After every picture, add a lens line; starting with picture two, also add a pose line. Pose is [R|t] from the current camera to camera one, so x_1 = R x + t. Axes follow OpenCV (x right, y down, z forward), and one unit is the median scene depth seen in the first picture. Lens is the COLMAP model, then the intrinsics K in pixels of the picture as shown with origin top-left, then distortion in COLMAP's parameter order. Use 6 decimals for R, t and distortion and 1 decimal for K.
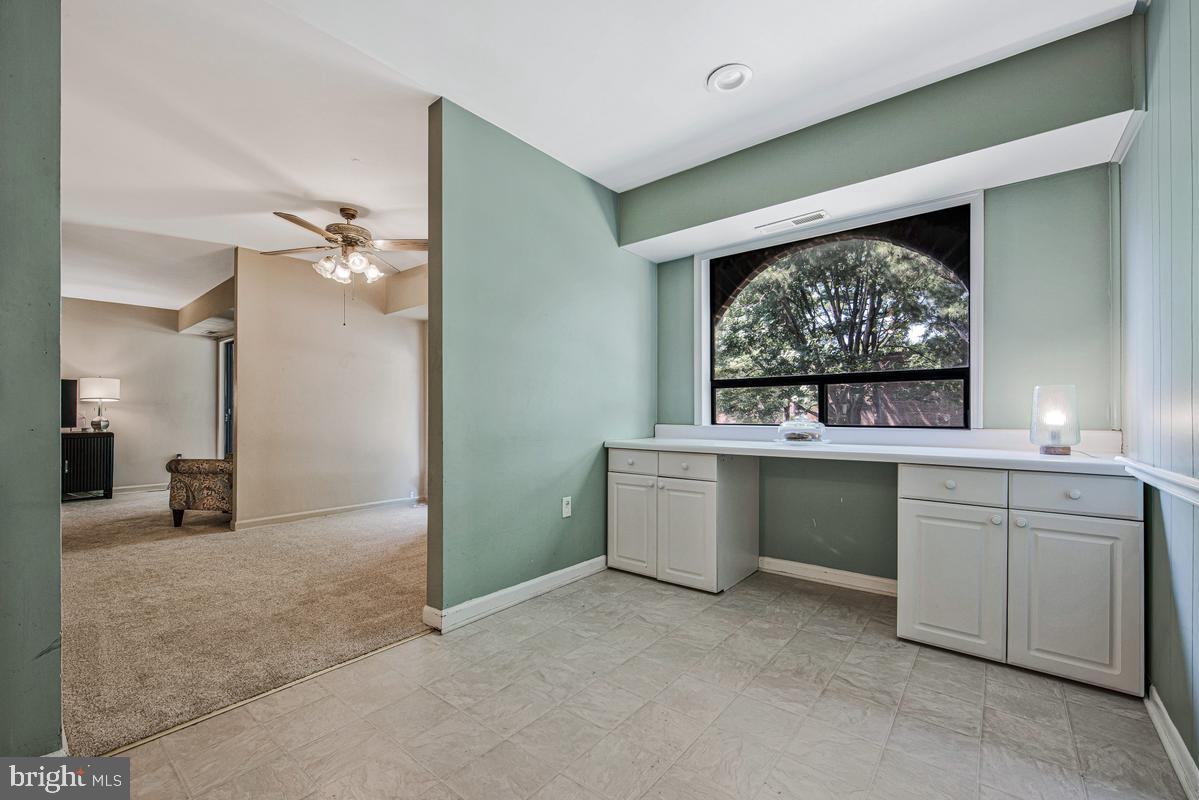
lens RADIAL K [[490.5, 0, 601.3], [0, 490.5, 416.4], [0, 0, 1]] dist [-0.010762, -0.001152]
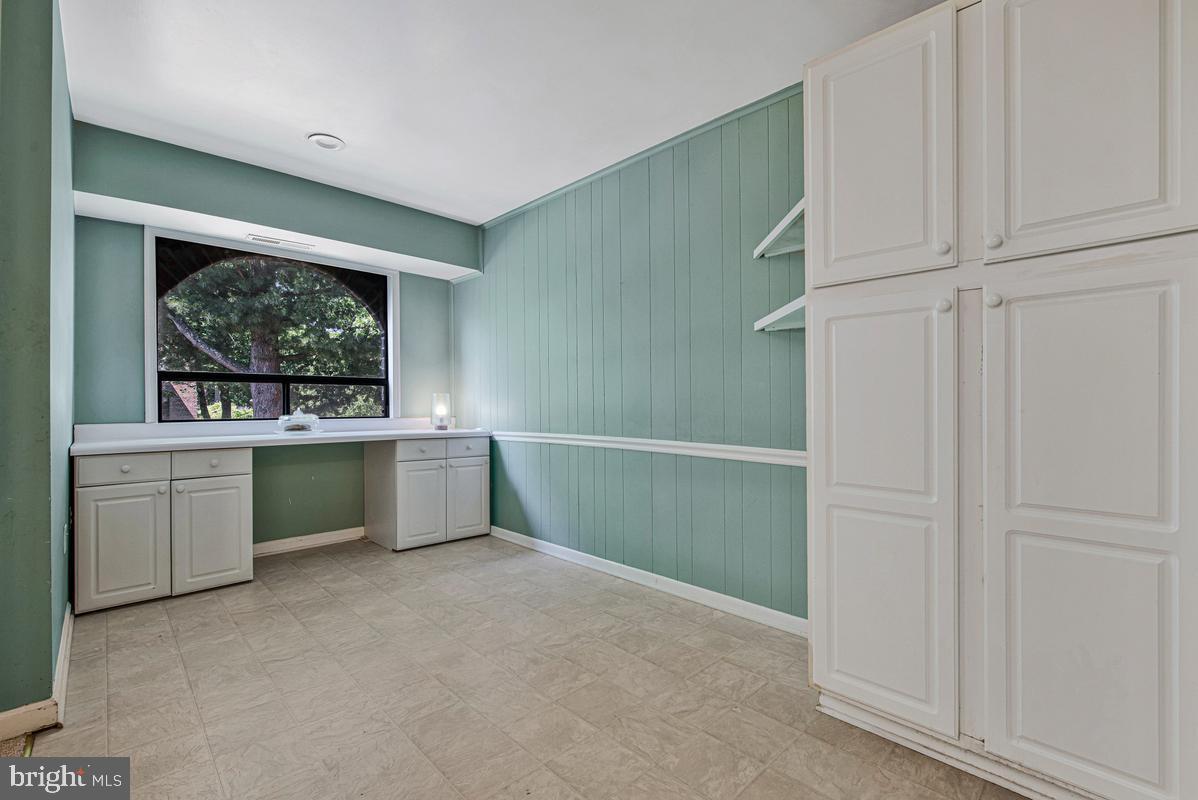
lens RADIAL K [[524.9, 0, 593.7], [0, 524.9, 405.2], [0, 0, 1]] dist [-0.002492, -0.000275]
pose [[0.121693, 0.002235, 0.992565, -1.039080], [0.009418, 0.999950, -0.003406, -0.004973], [-0.992523, 0.009762, 0.121666, 0.169003]]
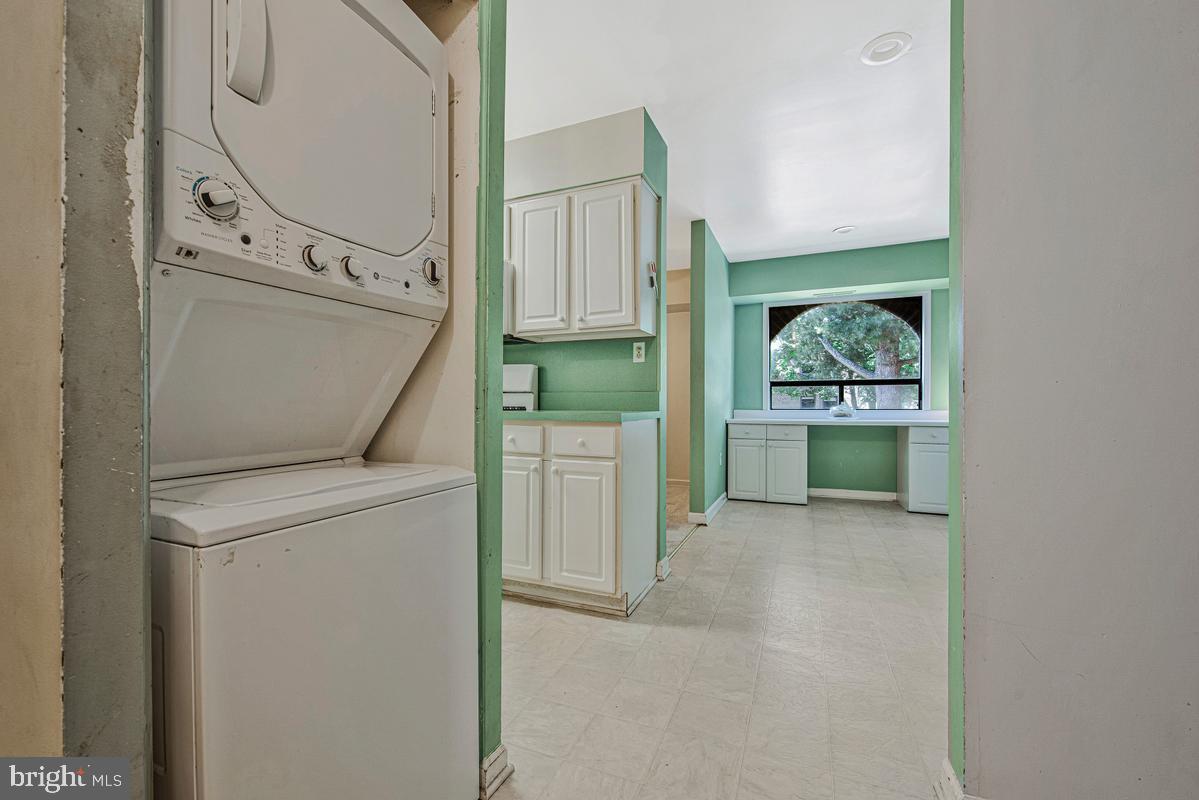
lens RADIAL K [[490.5, 0, 593.1], [0, 490.5, 406.0], [0, 0, 1]] dist [-0.010762, -0.001152]
pose [[0.958676, 0.003694, 0.284477, -1.304411], [-0.001889, 0.999976, -0.006618, 0.028069], [-0.284494, 0.005807, 0.958660, -0.609694]]
